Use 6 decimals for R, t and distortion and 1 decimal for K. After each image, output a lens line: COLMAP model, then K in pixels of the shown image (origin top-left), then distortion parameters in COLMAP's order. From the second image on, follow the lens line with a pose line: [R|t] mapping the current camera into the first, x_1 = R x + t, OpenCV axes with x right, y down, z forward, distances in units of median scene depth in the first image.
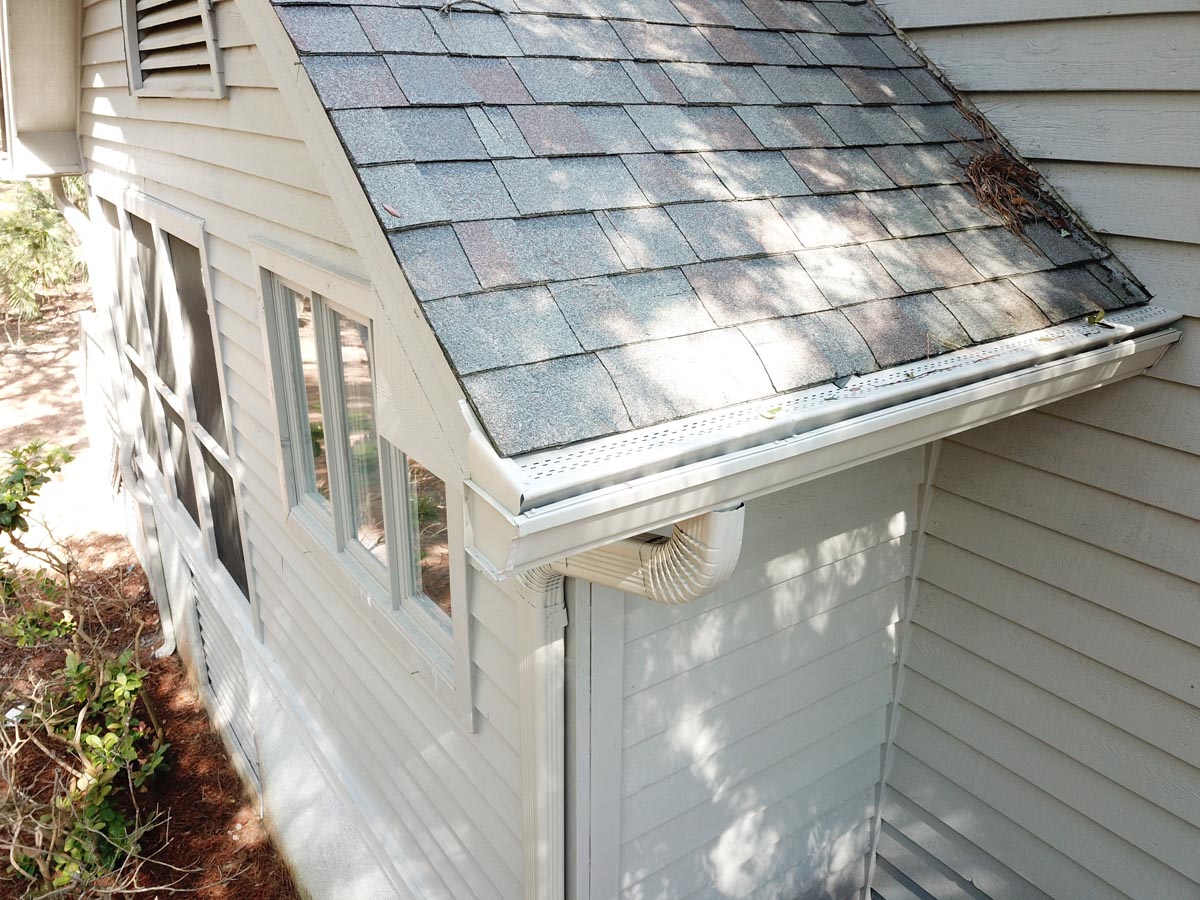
lens RADIAL K [[924.9, 0, 600.0], [0, 924.9, 450.0], [0, 0, 1]] dist [-0.001978, 0.064876]
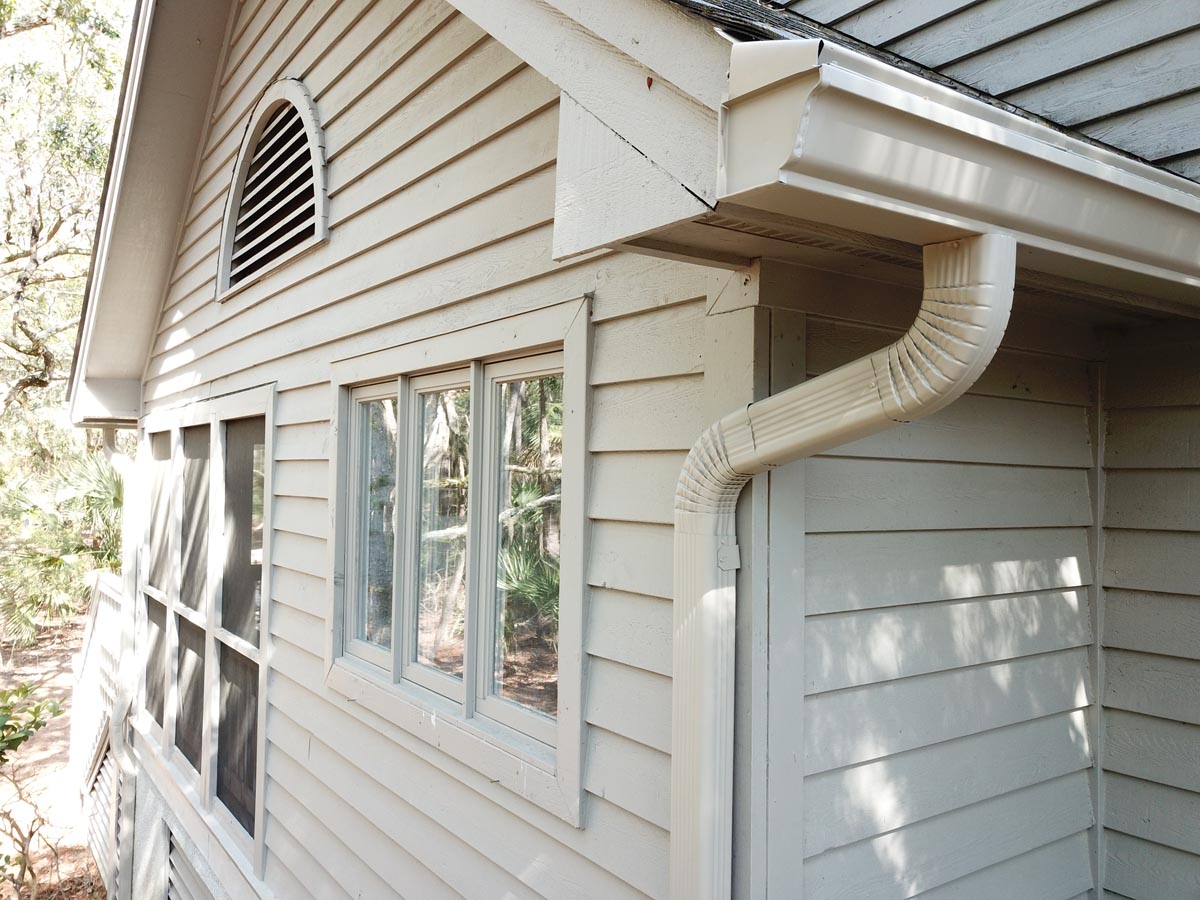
lens RADIAL K [[924.9, 0, 600.0], [0, 924.9, 450.0], [0, 0, 1]] dist [-0.001978, 0.064876]
pose [[0.999994, 0.002476, 0.002300, -0.060235], [-0.001454, 0.929585, -0.368605, 0.147273], [-0.003050, 0.368599, 0.929583, 0.074646]]
